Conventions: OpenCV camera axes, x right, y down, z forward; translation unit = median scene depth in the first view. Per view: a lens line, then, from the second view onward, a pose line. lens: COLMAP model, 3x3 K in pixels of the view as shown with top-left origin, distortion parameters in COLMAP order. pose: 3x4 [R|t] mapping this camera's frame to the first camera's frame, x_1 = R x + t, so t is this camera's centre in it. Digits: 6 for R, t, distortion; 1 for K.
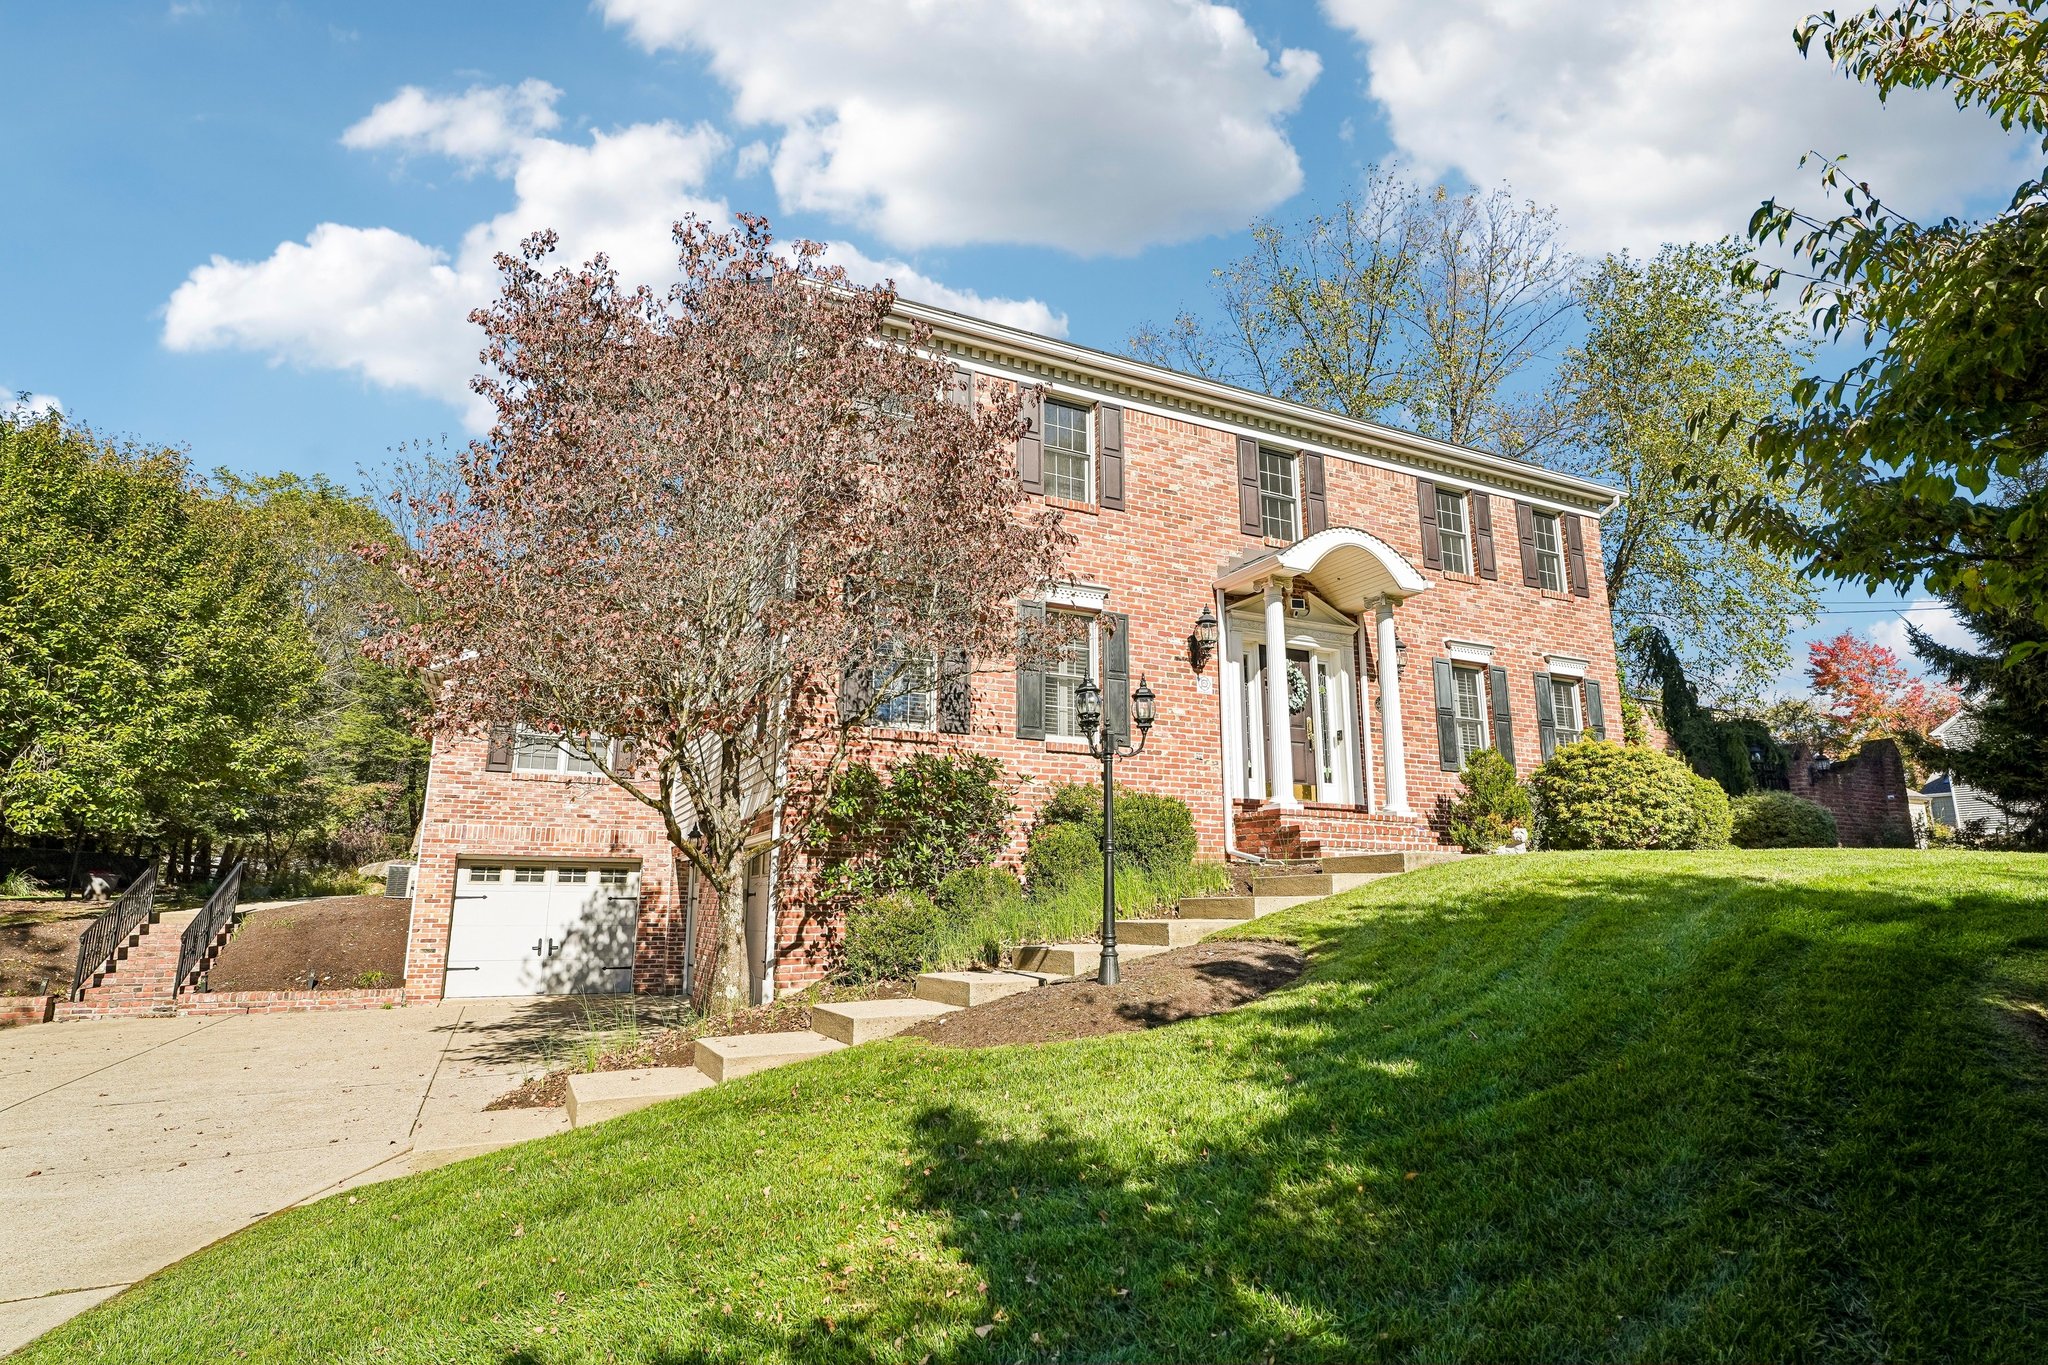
lens RADIAL K [[1079.8, 0, 1024.0], [0, 1079.8, 682.5], [0, 0, 1]] dist [-0.004097, -0.000179]
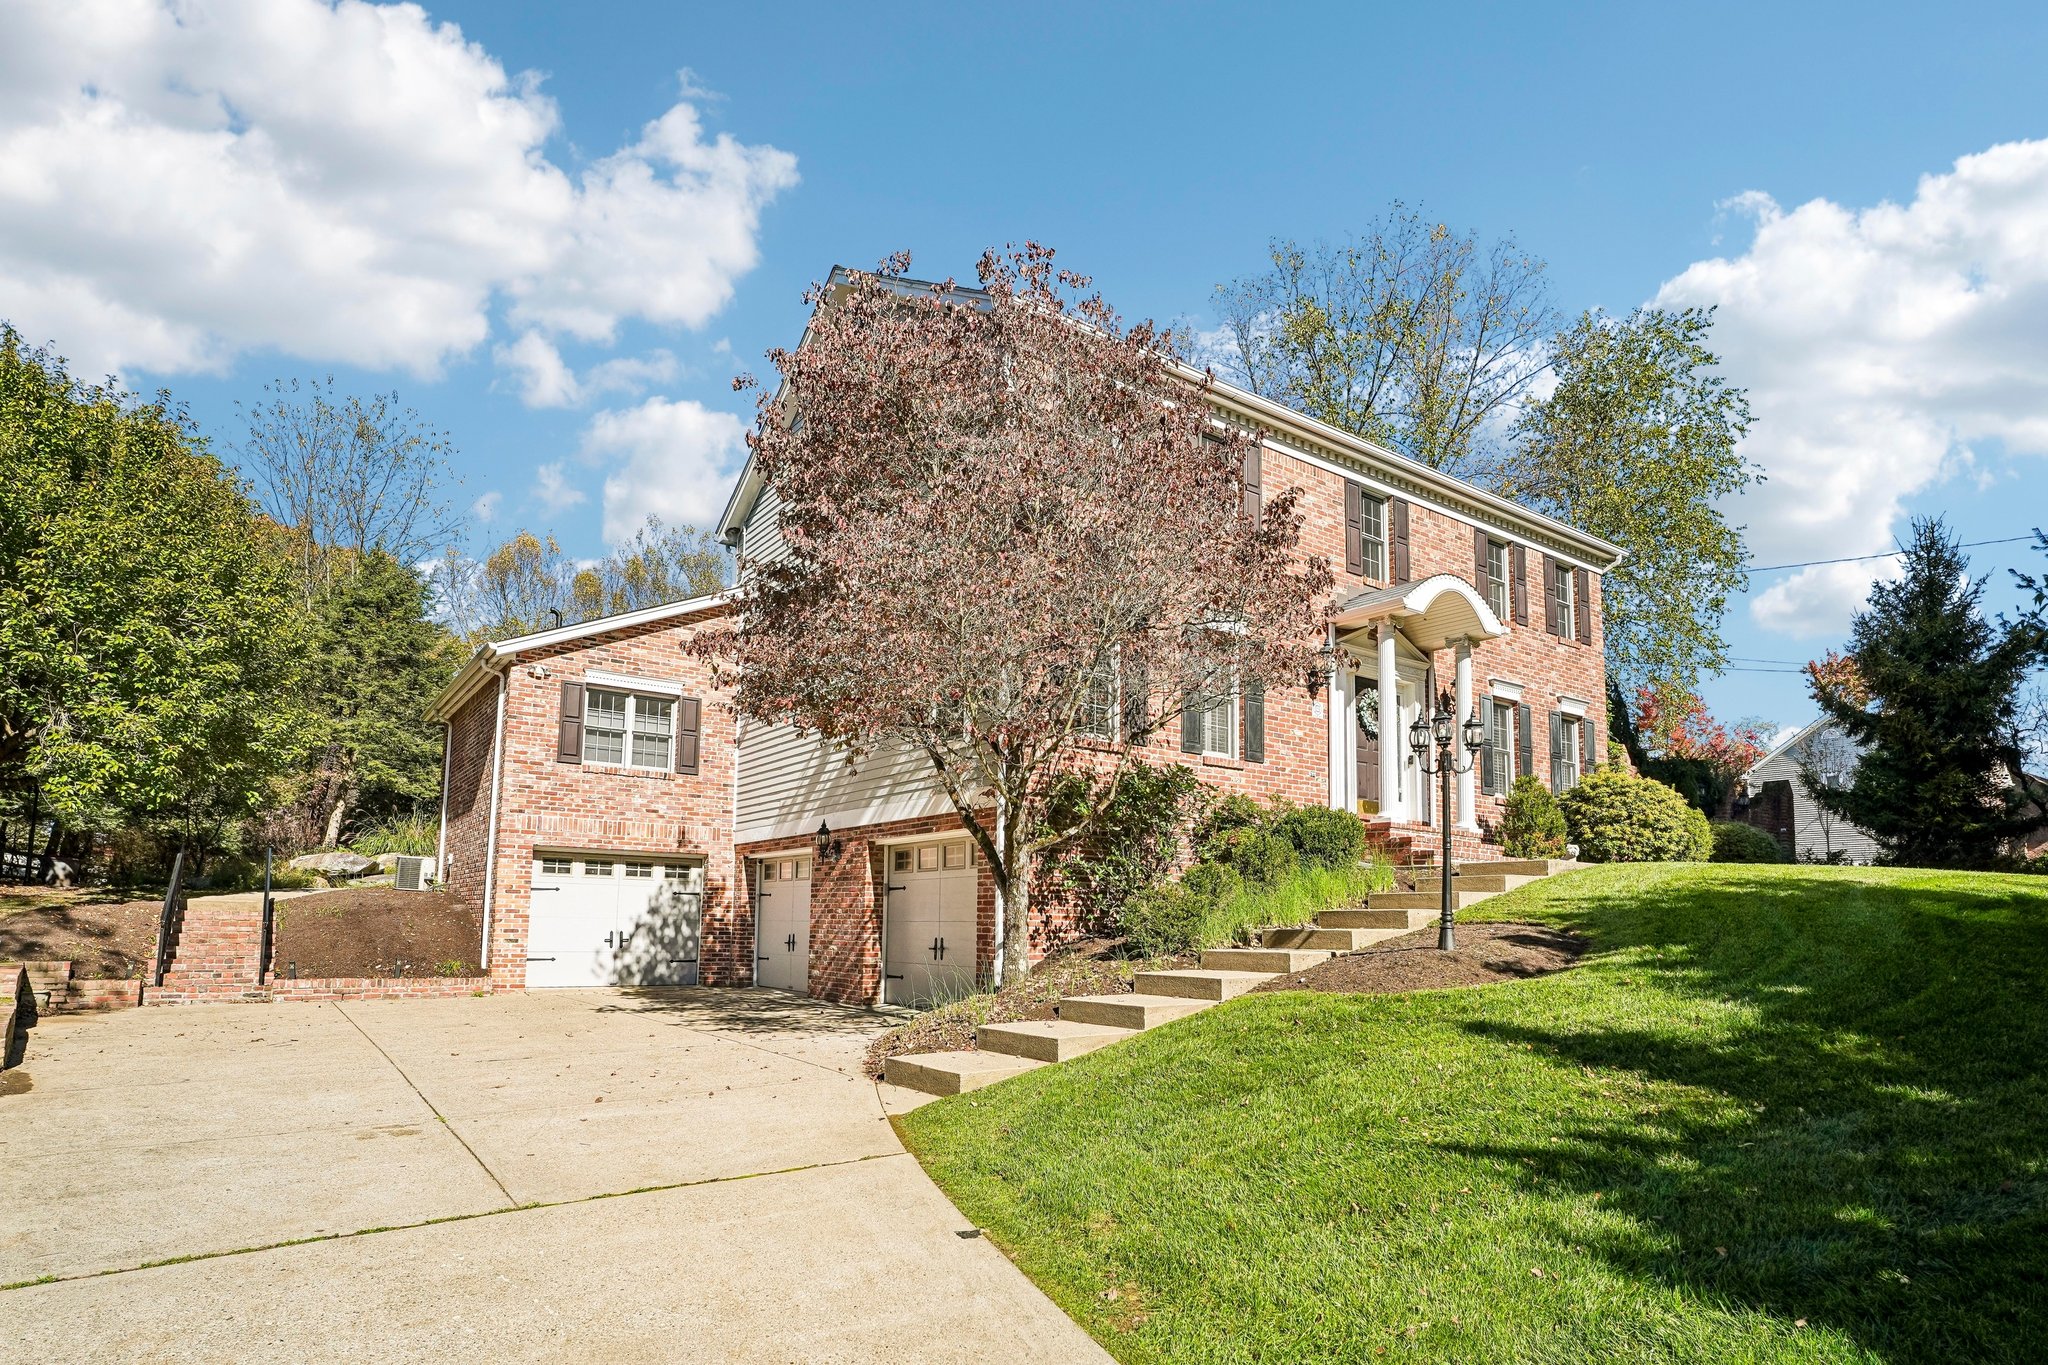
lens RADIAL K [[1133.0, 0, 1021.5], [0, 1133.0, 830.1], [0, 0, 1]] dist [-0.003775, -0.001194]
pose [[0.985152, 0.028021, 0.169379, -0.271381], [-0.048423, 0.991886, 0.117545, 0.002188], [-0.164711, -0.124002, 0.978516, -0.087614]]
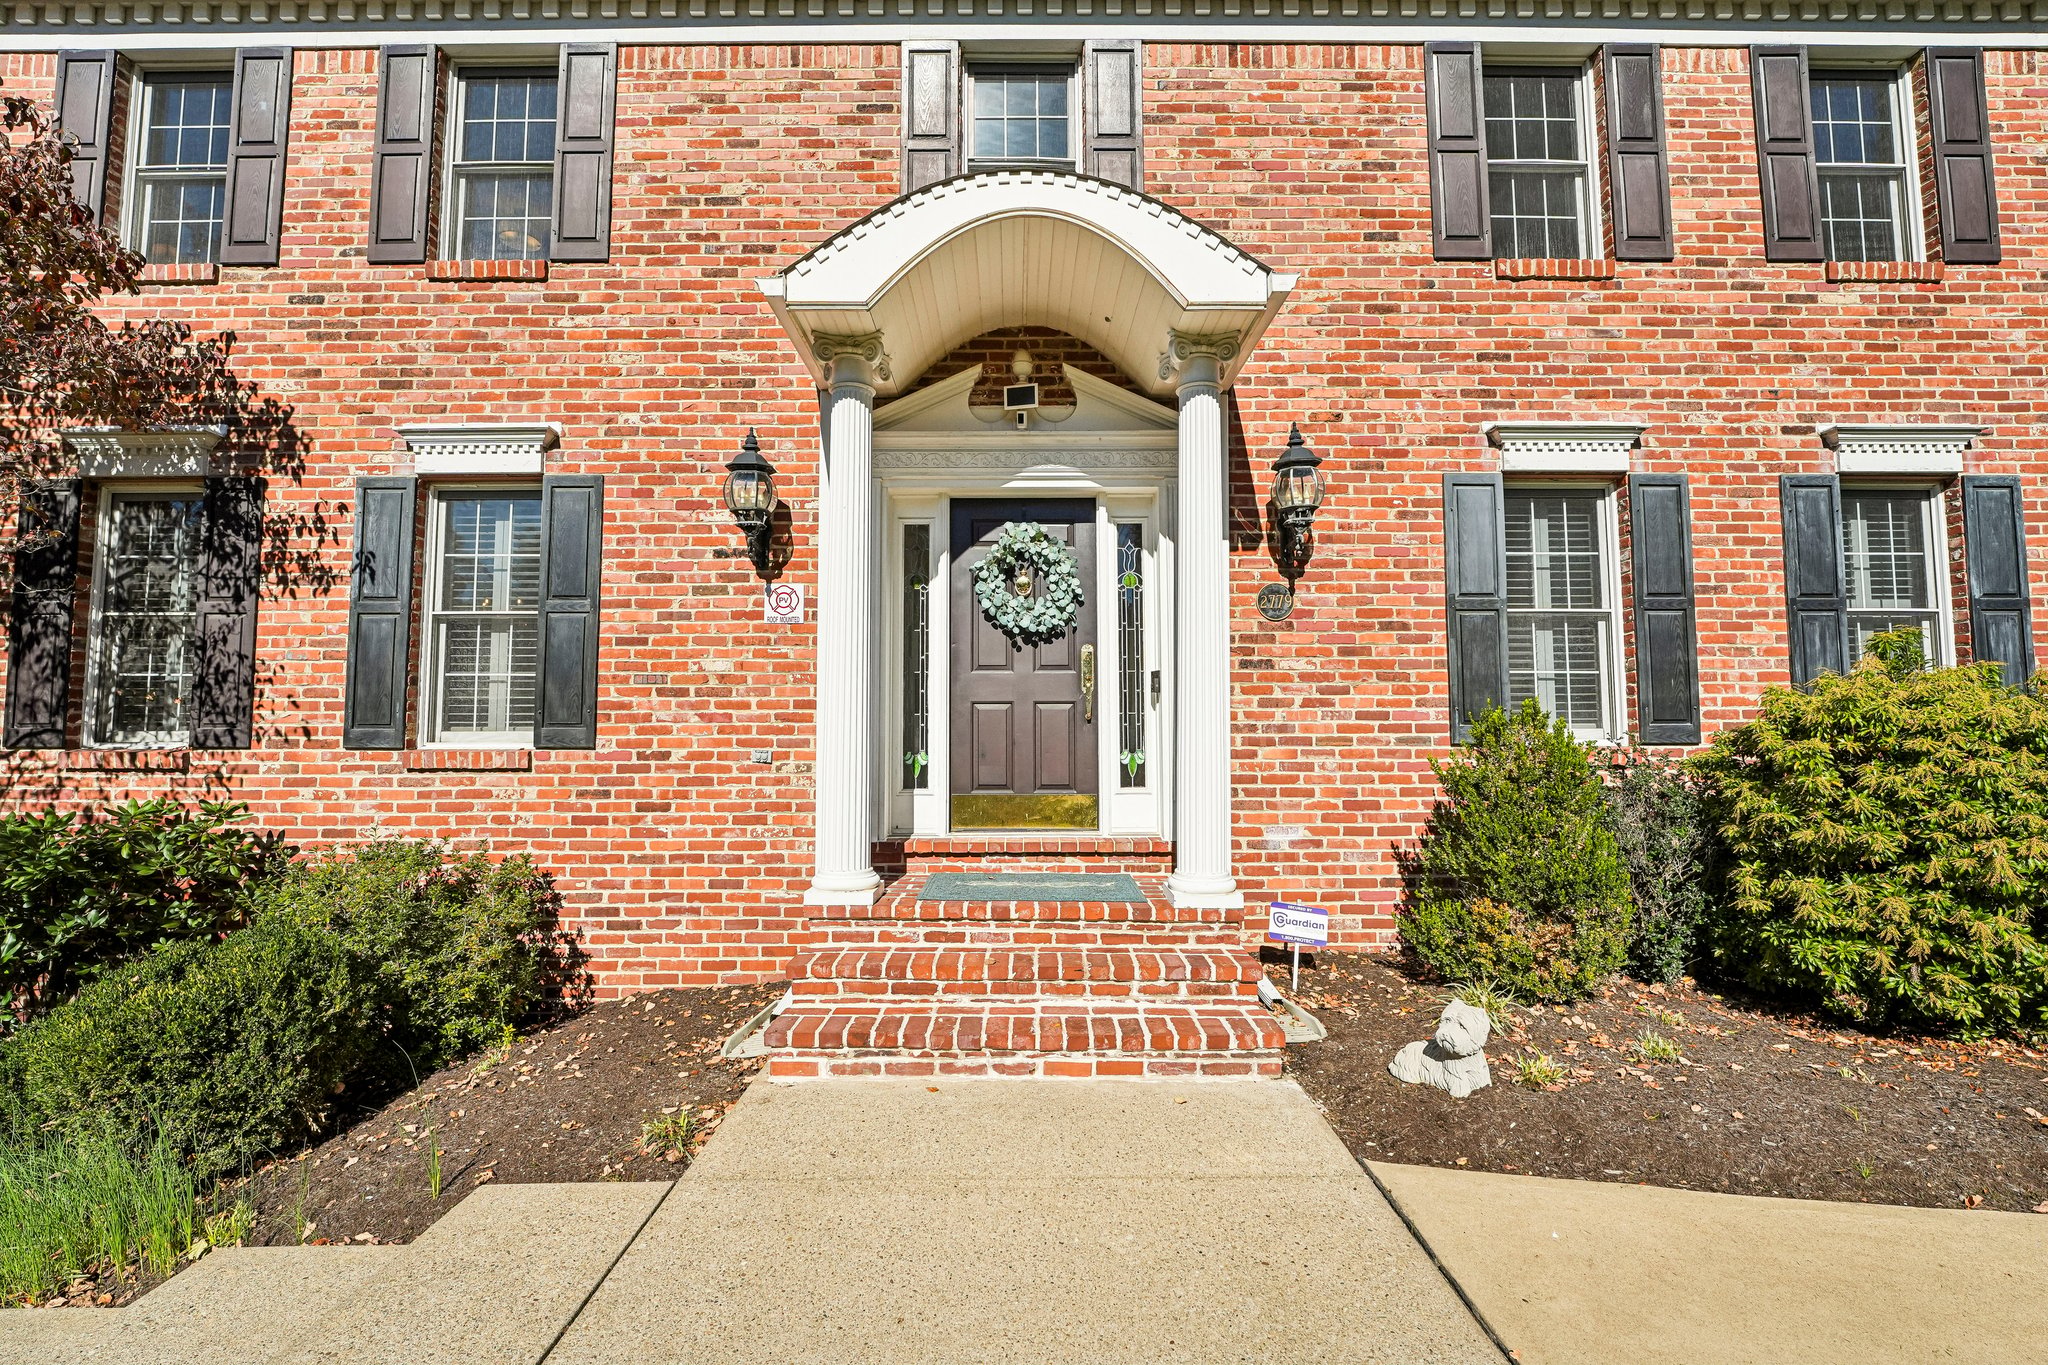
lens RADIAL K [[925.4, 0, 1024.0], [0, 925.4, 682.5], [0, 0, 1]] dist [-0.013841, 0.000928]
pose [[0.899663, -0.029562, -0.435583, 0.364300], [0.094177, 0.987356, 0.127506, -0.004376], [0.426307, -0.155735, 0.891072, 0.562779]]
